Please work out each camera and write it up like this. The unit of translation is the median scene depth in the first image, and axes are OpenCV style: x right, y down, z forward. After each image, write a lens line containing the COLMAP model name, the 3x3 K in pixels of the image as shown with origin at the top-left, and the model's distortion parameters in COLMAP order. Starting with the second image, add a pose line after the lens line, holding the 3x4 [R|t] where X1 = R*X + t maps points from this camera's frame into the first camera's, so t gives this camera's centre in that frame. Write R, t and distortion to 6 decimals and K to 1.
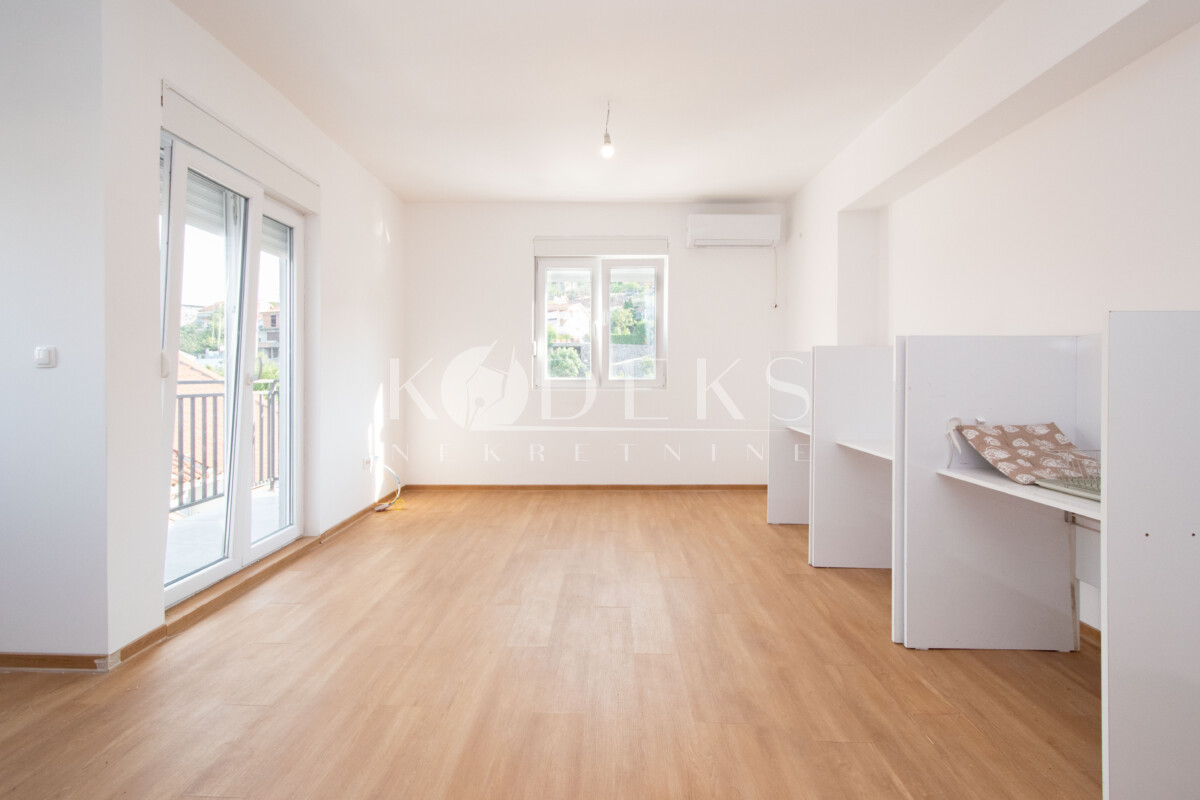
lens RADIAL K [[532.3, 0, 587.5], [0, 532.3, 373.9], [0, 0, 1]] dist [0.001873, 0.000181]
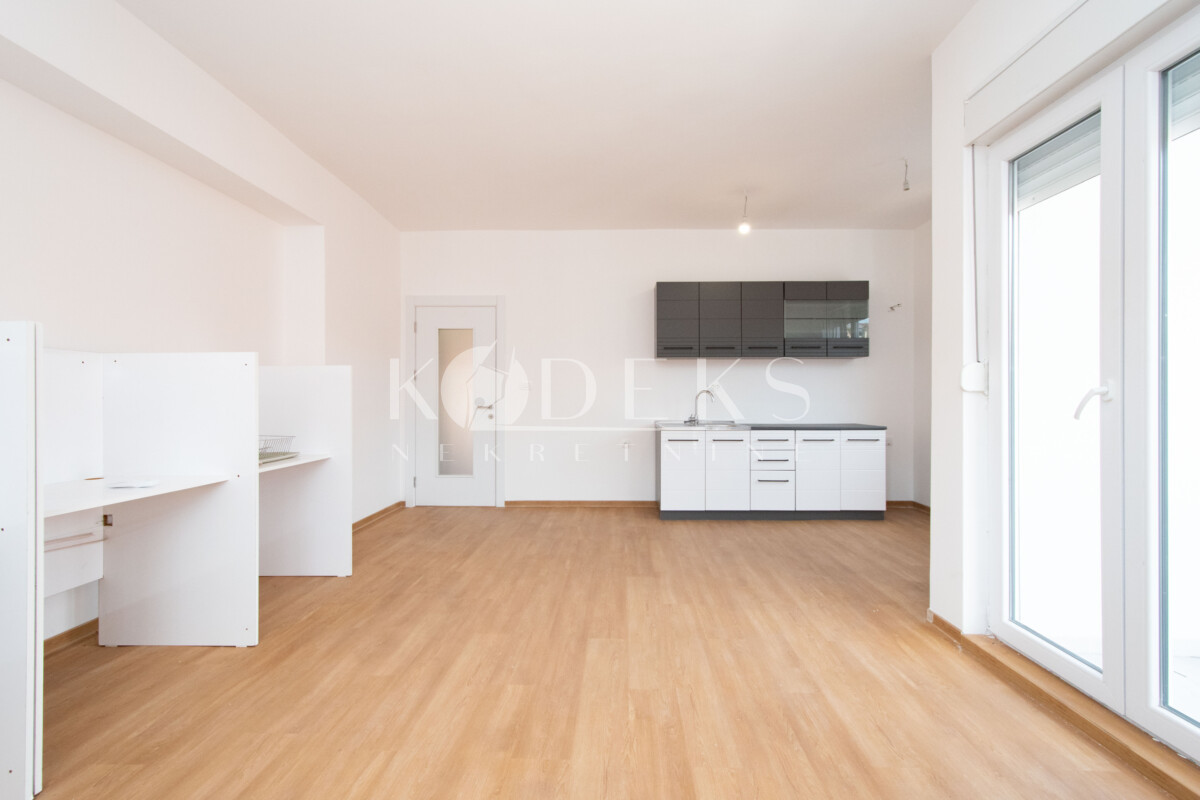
lens RADIAL K [[532.3, 0, 590.1], [0, 532.3, 397.5], [0, 0, 1]] dist [0.001873, 0.000181]
pose [[-0.999865, 0.000408, 0.016430, -0.076057], [0.000406, 1.000000, -0.000100, 0.015168], [-0.016430, -0.000093, -0.999865, 1.615668]]
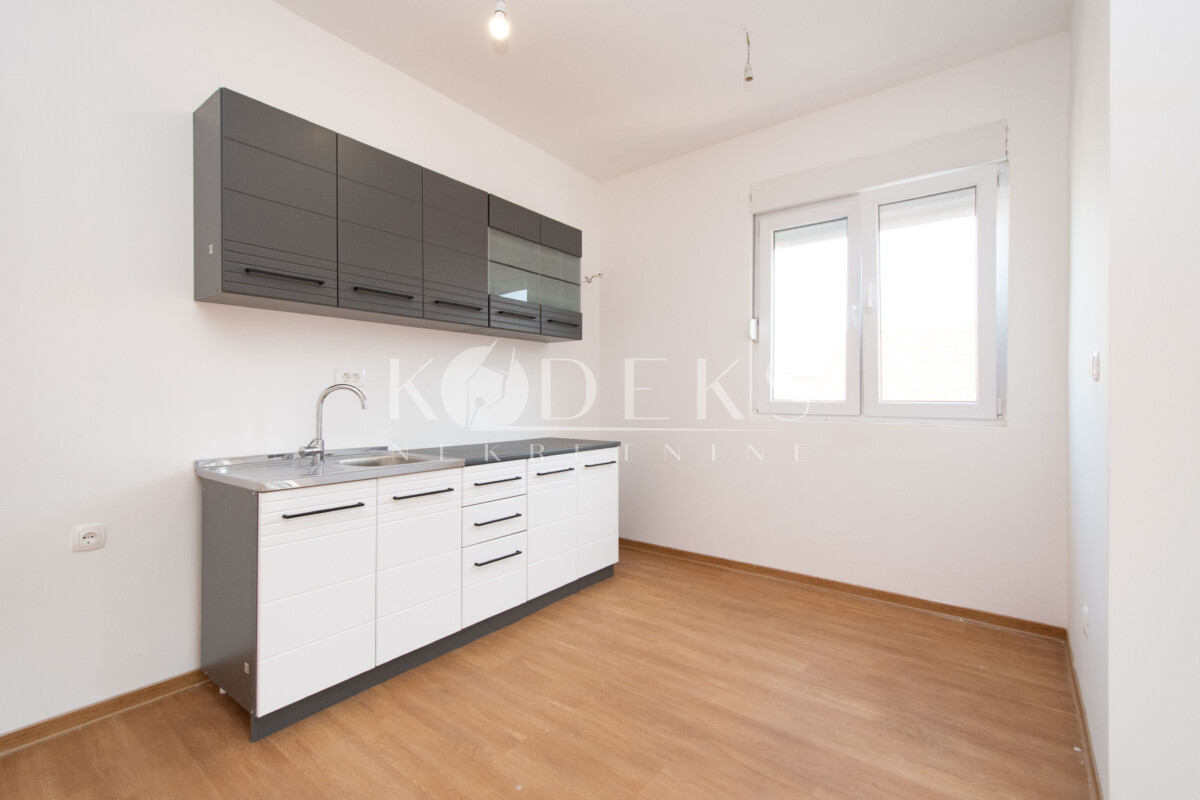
lens RADIAL K [[532.3, 0, 601.0], [0, 532.3, 399.2], [0, 0, 1]] dist [0.001873, 0.000181]
pose [[-0.584827, 0.000787, -0.811158, -0.009999], [-0.003784, 0.999986, 0.003698, 0.009684], [0.811149, 0.005232, -0.584816, 0.618118]]
